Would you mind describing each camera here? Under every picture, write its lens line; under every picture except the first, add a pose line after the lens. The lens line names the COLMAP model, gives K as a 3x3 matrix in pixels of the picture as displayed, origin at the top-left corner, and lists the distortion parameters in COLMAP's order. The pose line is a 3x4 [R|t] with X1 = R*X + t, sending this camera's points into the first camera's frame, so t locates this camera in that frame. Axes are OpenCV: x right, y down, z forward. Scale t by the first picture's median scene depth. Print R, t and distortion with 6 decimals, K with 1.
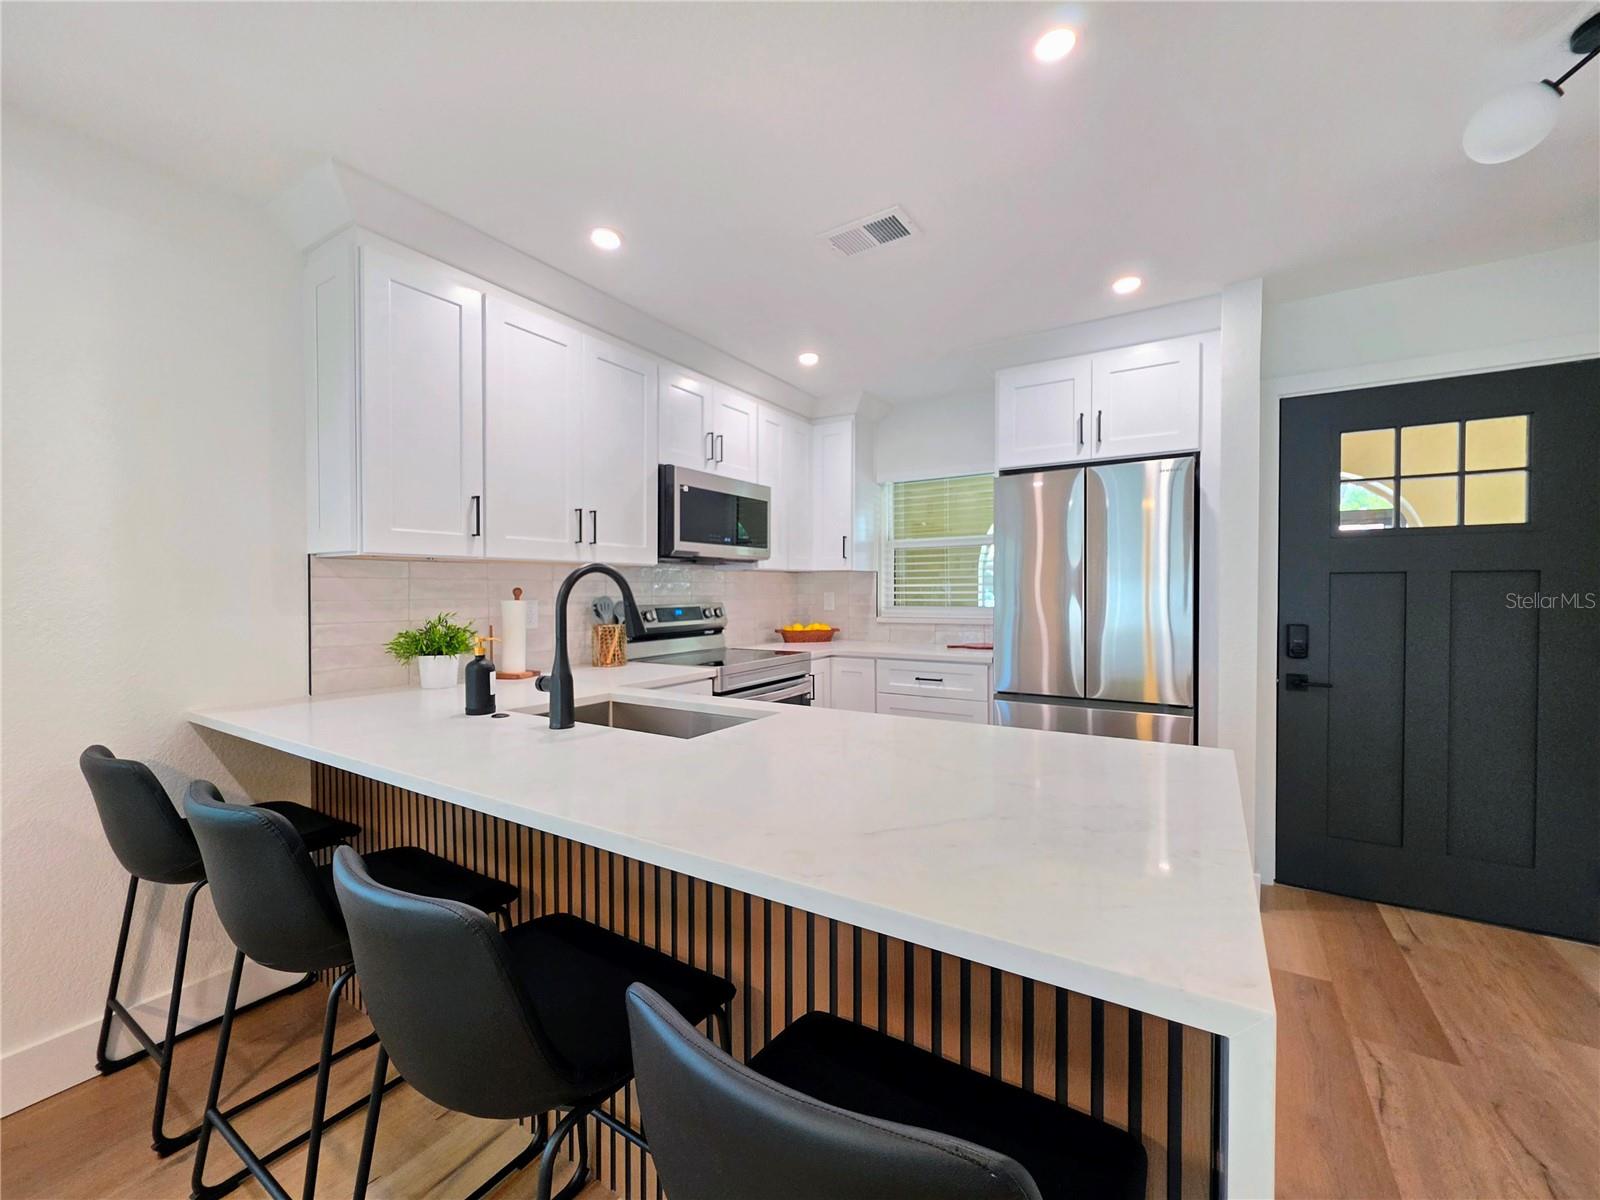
lens RADIAL K [[644.0, 0, 801.4], [0, 644.0, 600.8], [0, 0, 1]] dist [-0.001174, 0.000820]
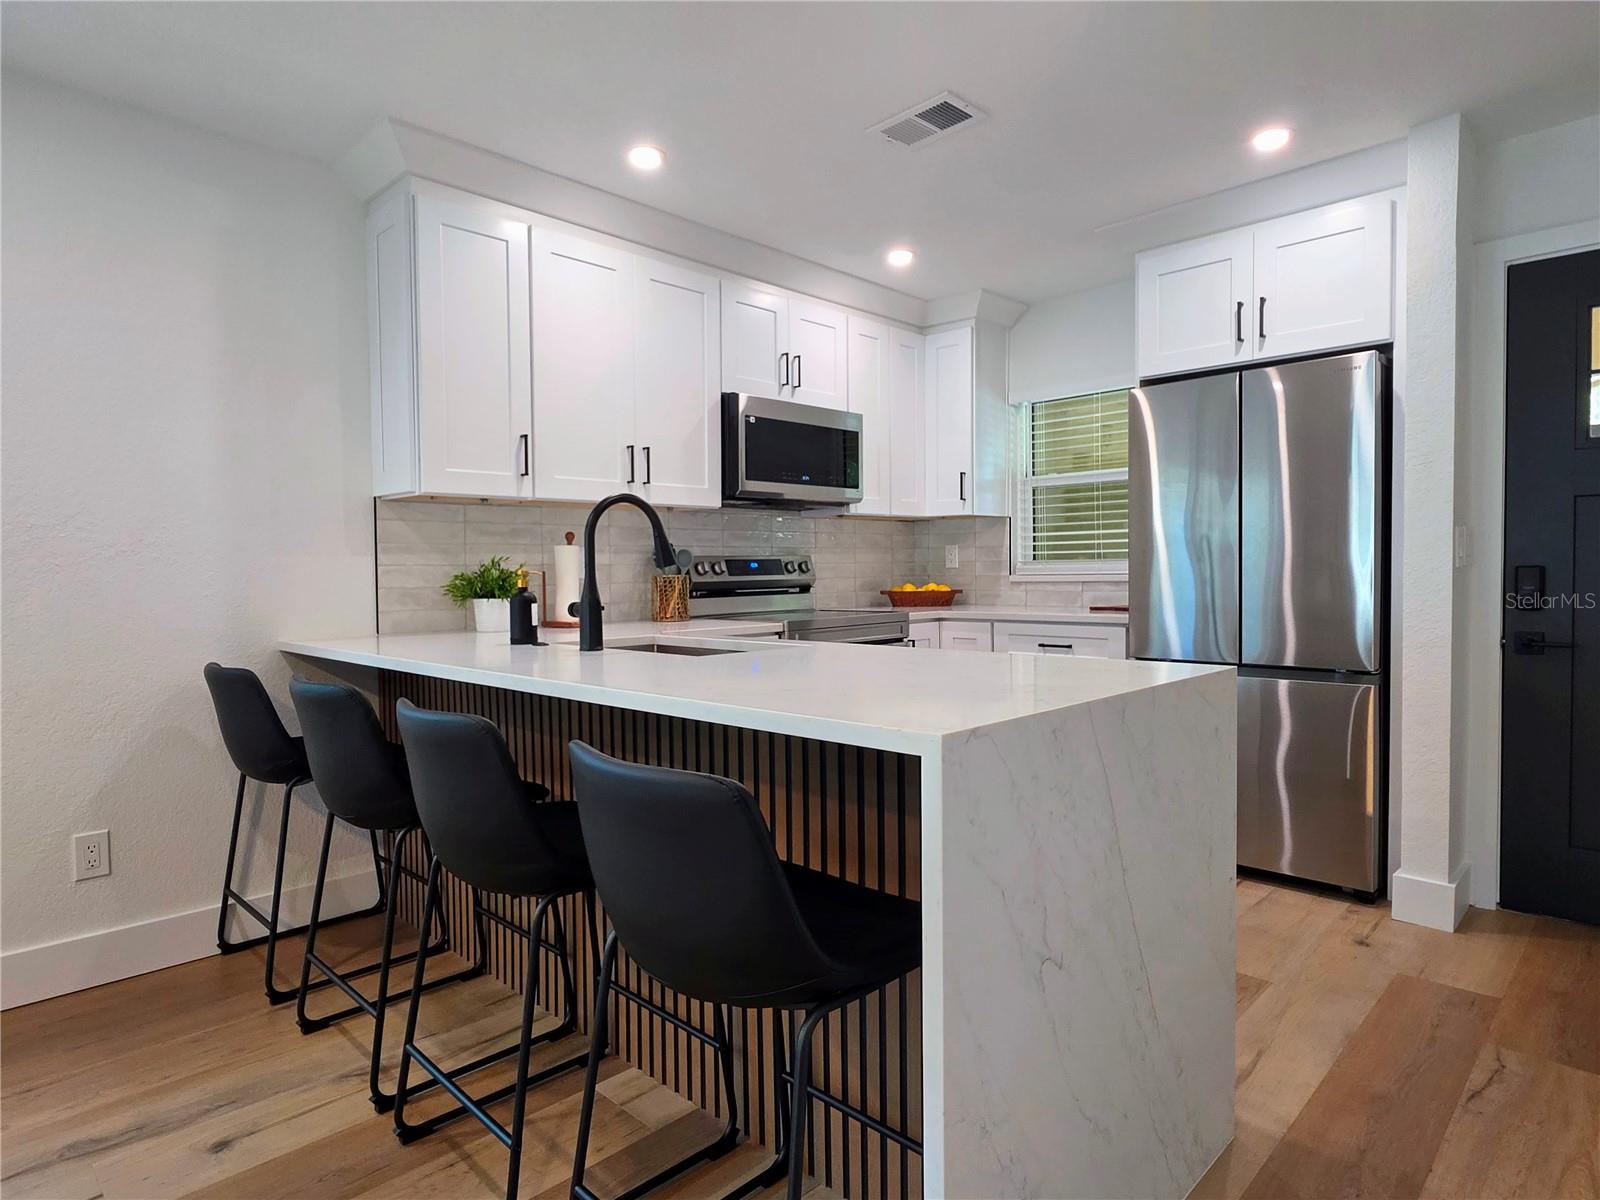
lens RADIAL K [[912.3, 0, 805.6], [0, 912.3, 596.5], [0, 0, 1]] dist [0.002478, -0.002845]
pose [[0.978294, -0.001491, -0.207218, 0.159386], [0.004839, 0.999866, 0.015648, 0.050661], [0.207167, -0.016311, 0.978170, -0.217086]]
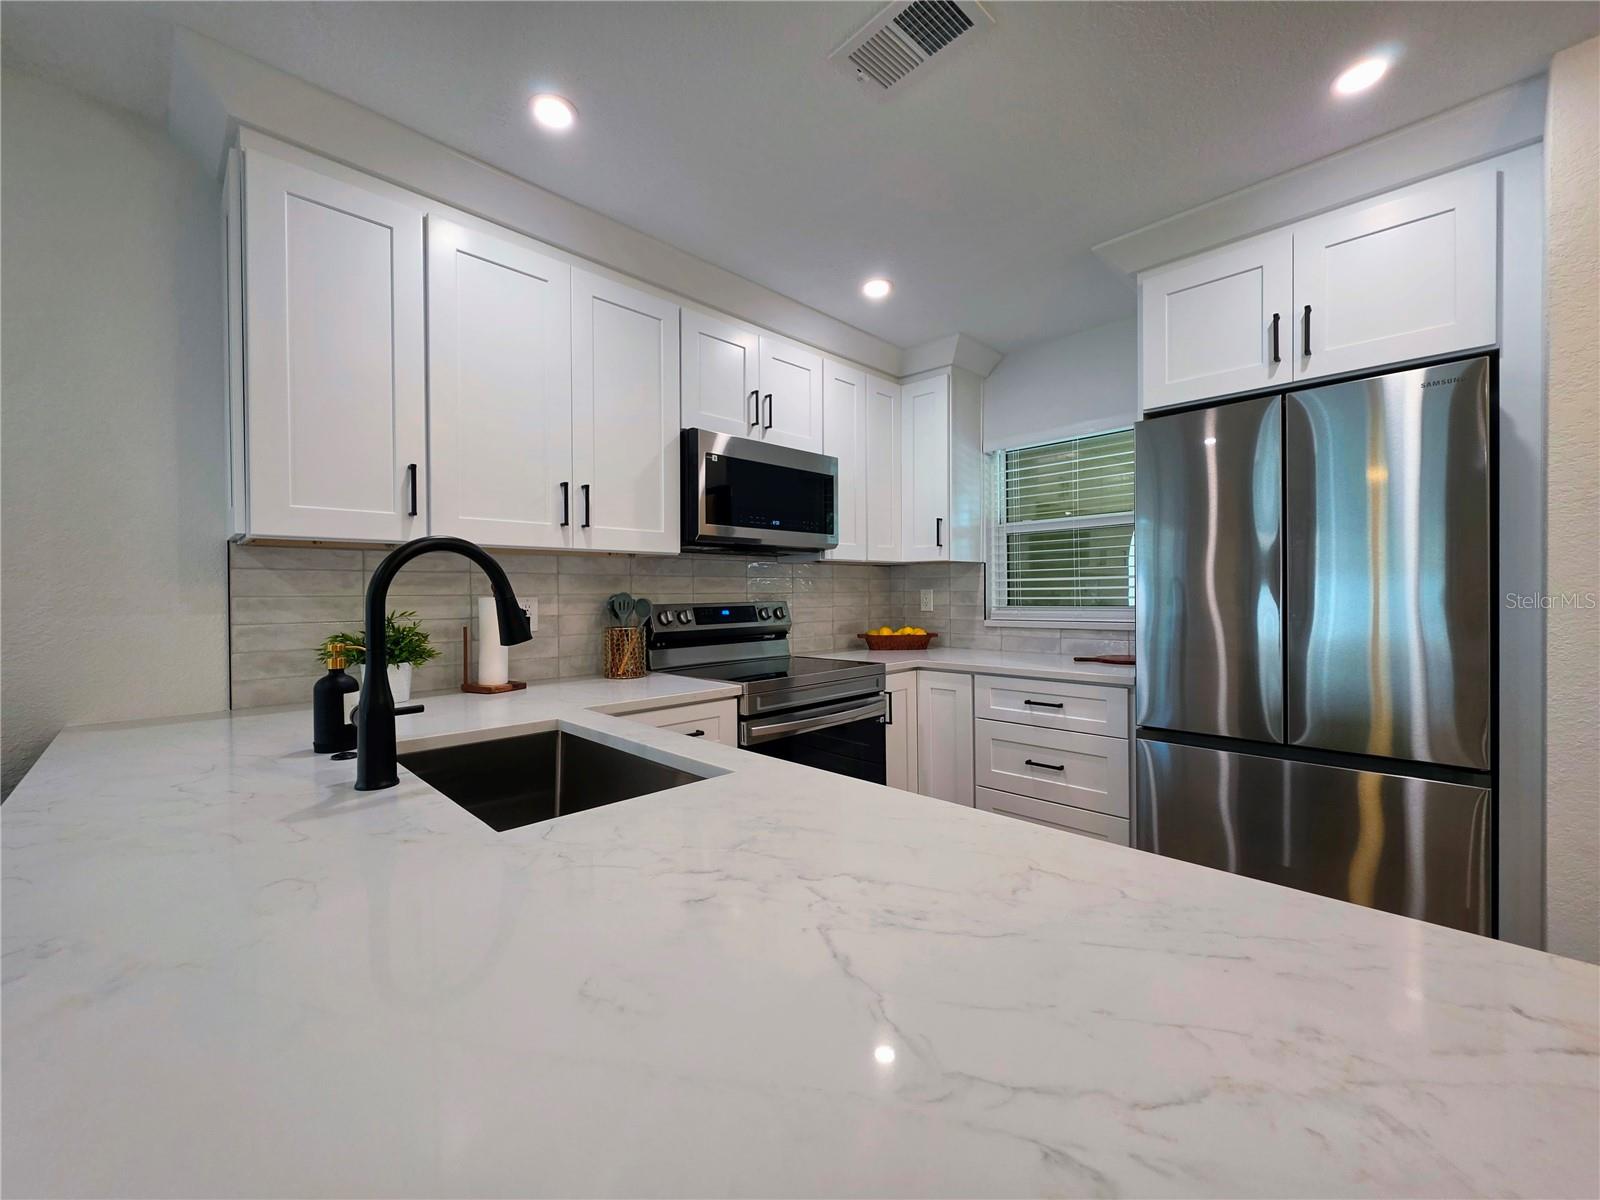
lens RADIAL K [[644.0, 0, 801.9], [0, 644.0, 598.4], [0, 0, 1]] dist [-0.001174, 0.000820]
pose [[0.974996, -0.002536, -0.222210, 0.112486], [0.000960, 0.999974, -0.007202, 0.006778], [0.222223, 0.006808, 0.974972, 0.263119]]
